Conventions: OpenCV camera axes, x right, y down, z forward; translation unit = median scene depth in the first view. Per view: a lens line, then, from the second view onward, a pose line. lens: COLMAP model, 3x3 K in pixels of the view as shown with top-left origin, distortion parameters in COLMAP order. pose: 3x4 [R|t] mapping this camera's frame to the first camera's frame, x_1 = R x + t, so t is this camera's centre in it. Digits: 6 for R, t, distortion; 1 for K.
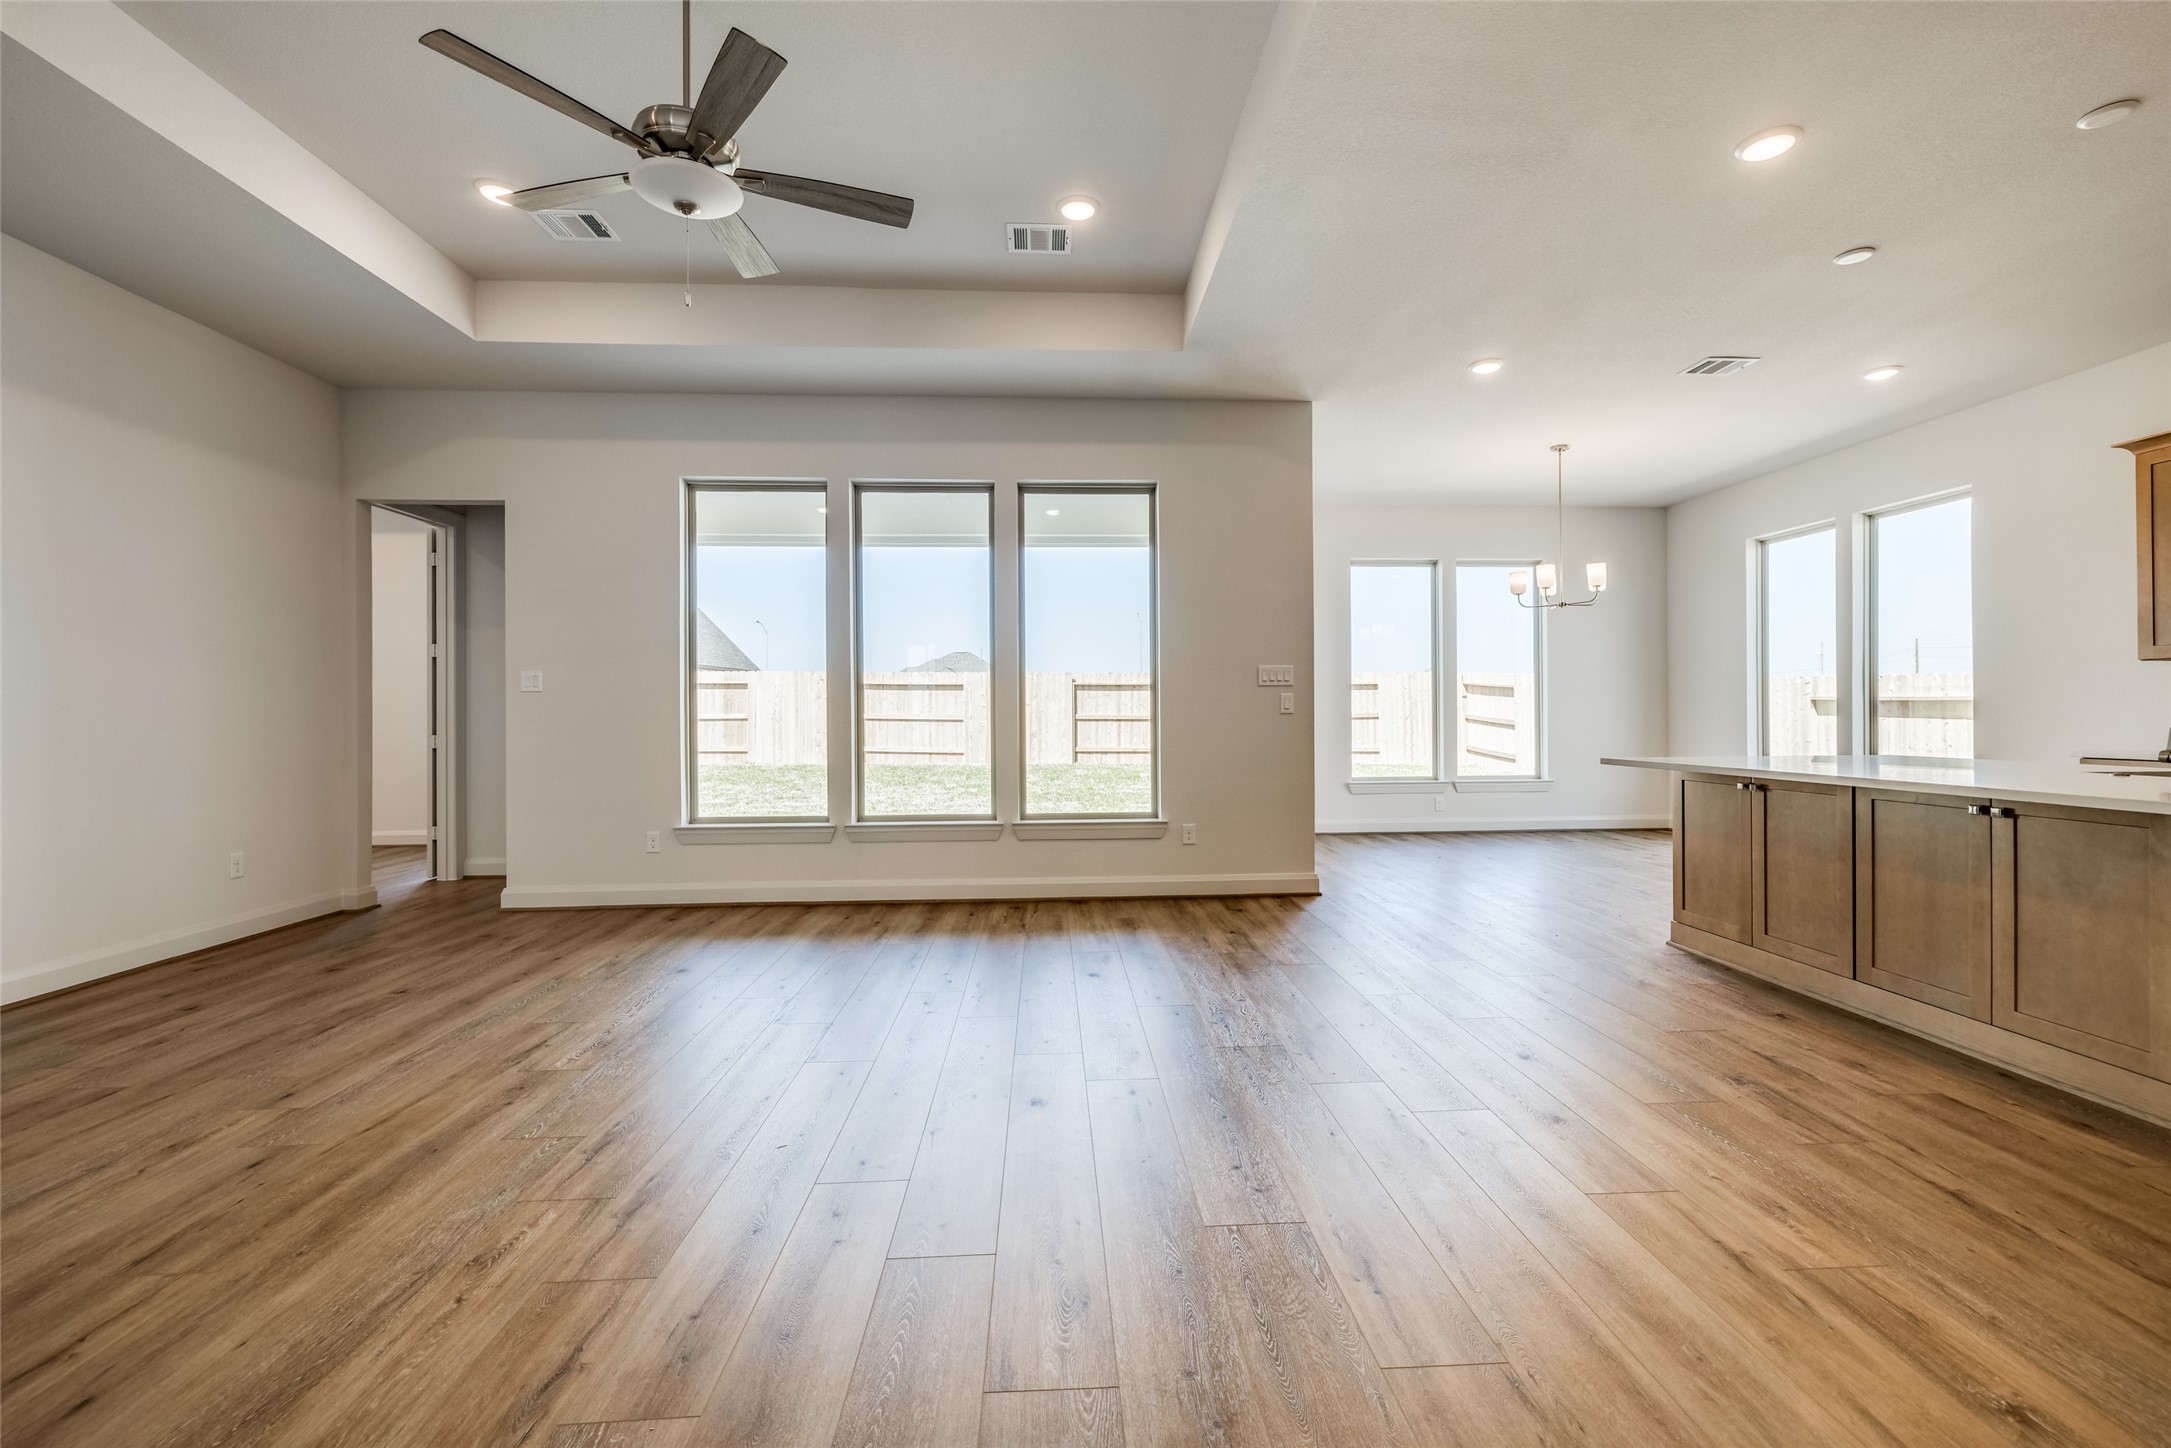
lens RADIAL K [[885.3, 0, 1126.9], [0, 885.3, 707.9], [0, 0, 1]] dist [0.001625, 0.000138]
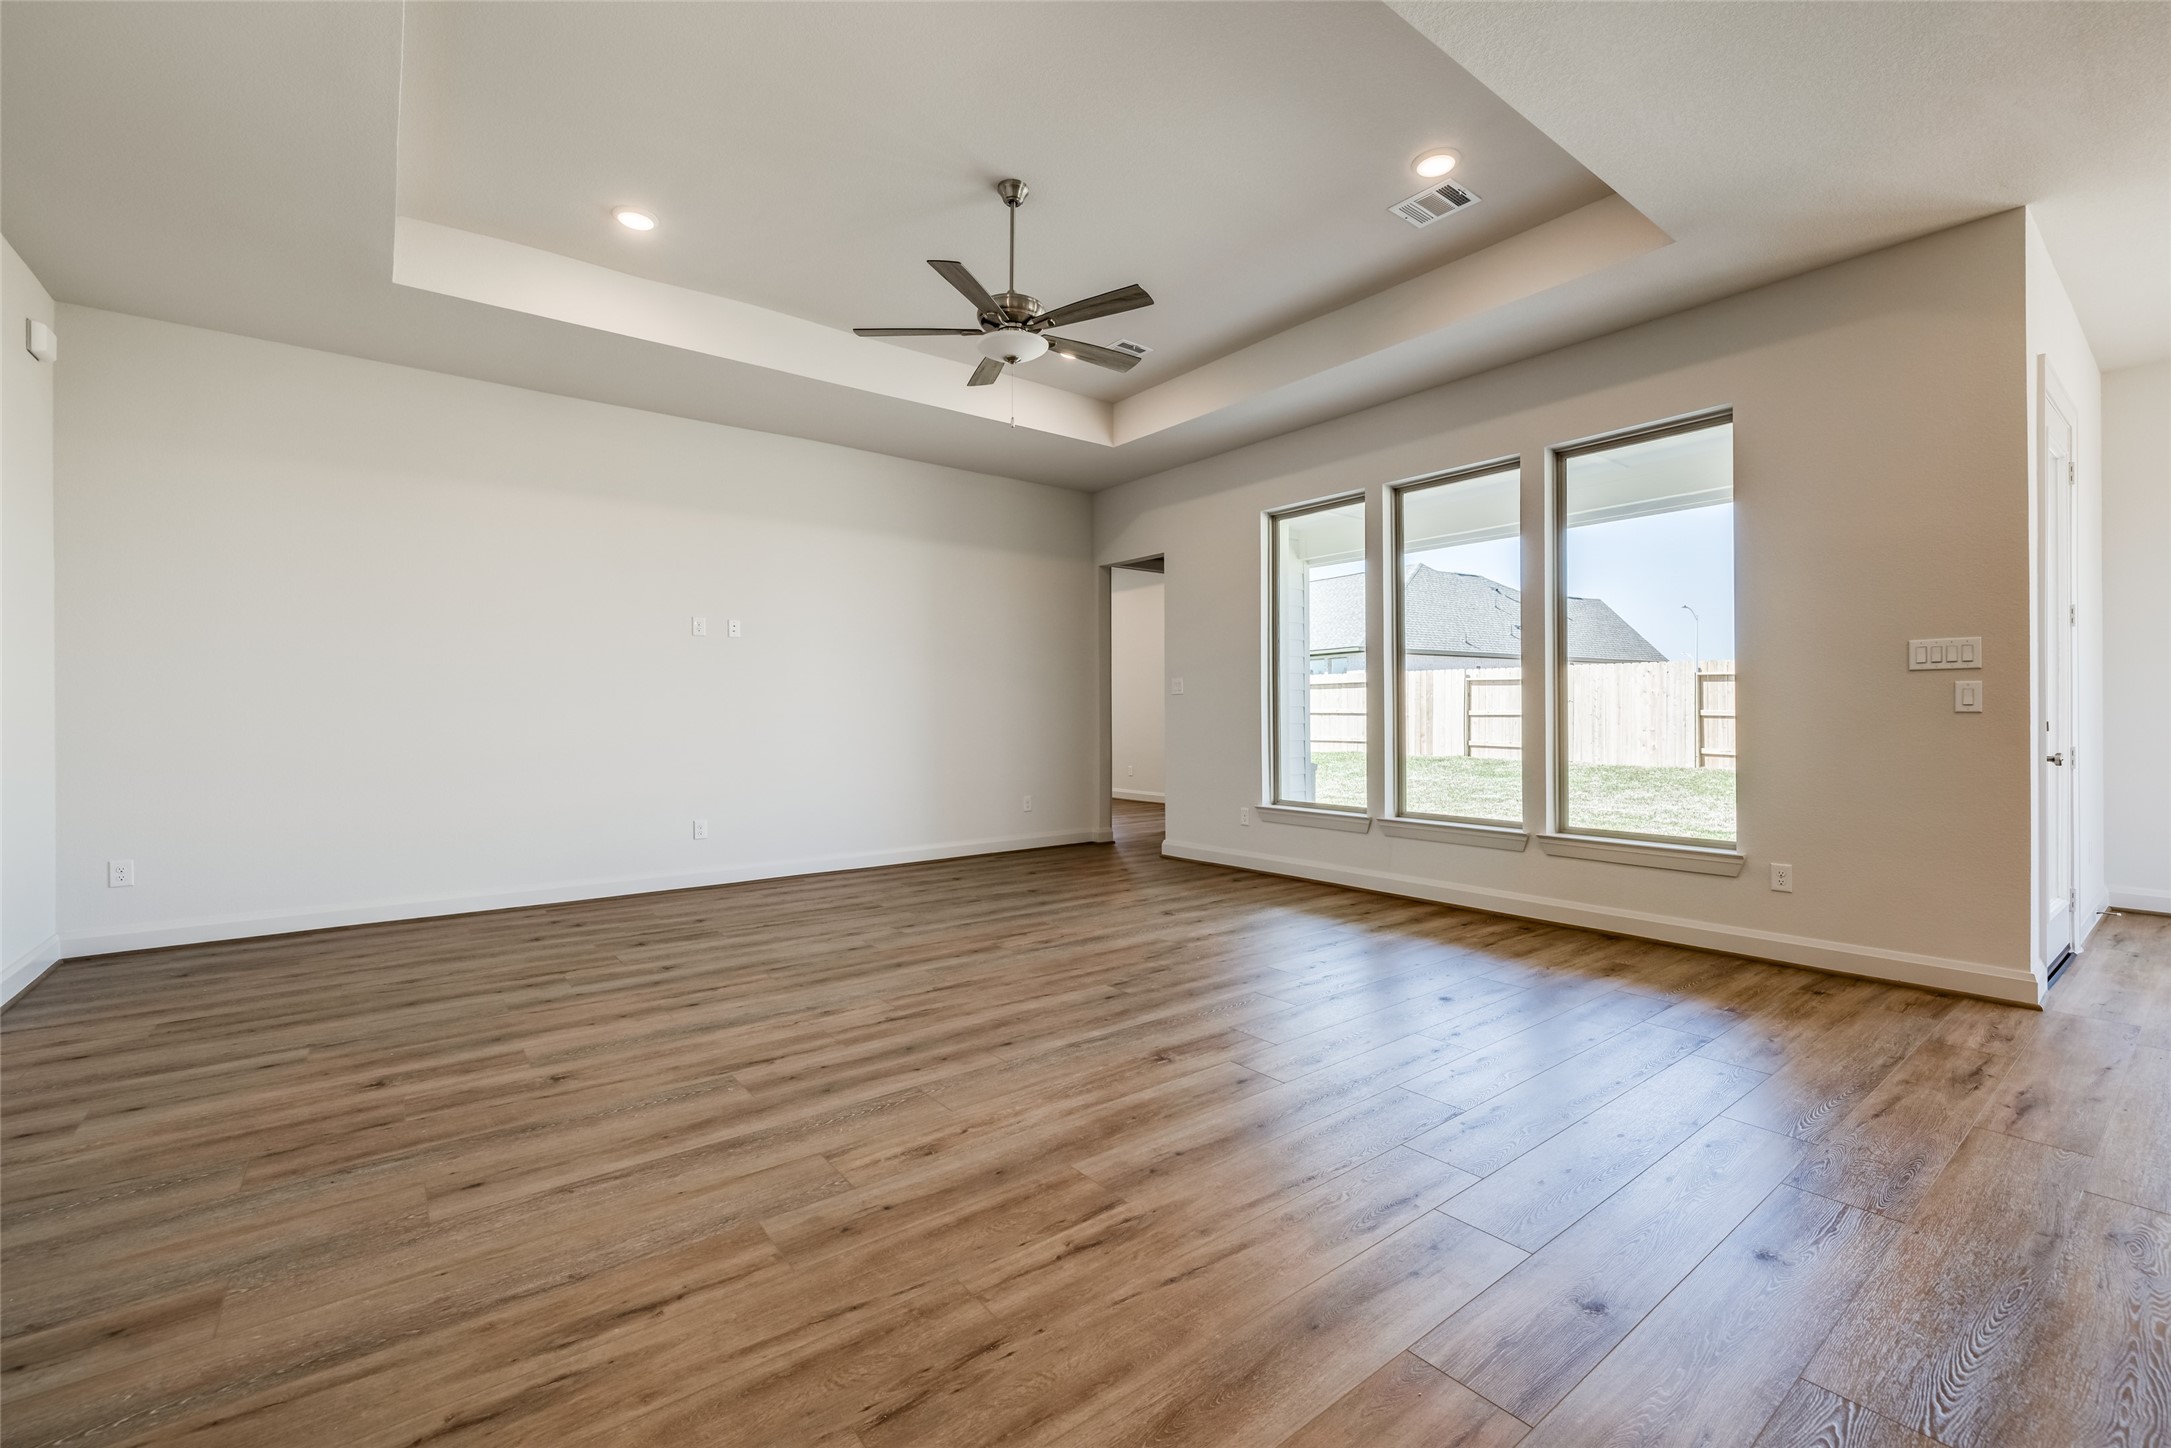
lens RADIAL K [[901.7, 0, 1122.5], [0, 901.7, 726.2], [0, 0, 1]] dist [-0.003718, 0.002348]
pose [[0.590965, 0.016982, -0.806518, 0.369406], [0.006601, 0.999643, 0.025886, -0.005982], [0.806670, -0.020622, 0.590642, 0.130123]]
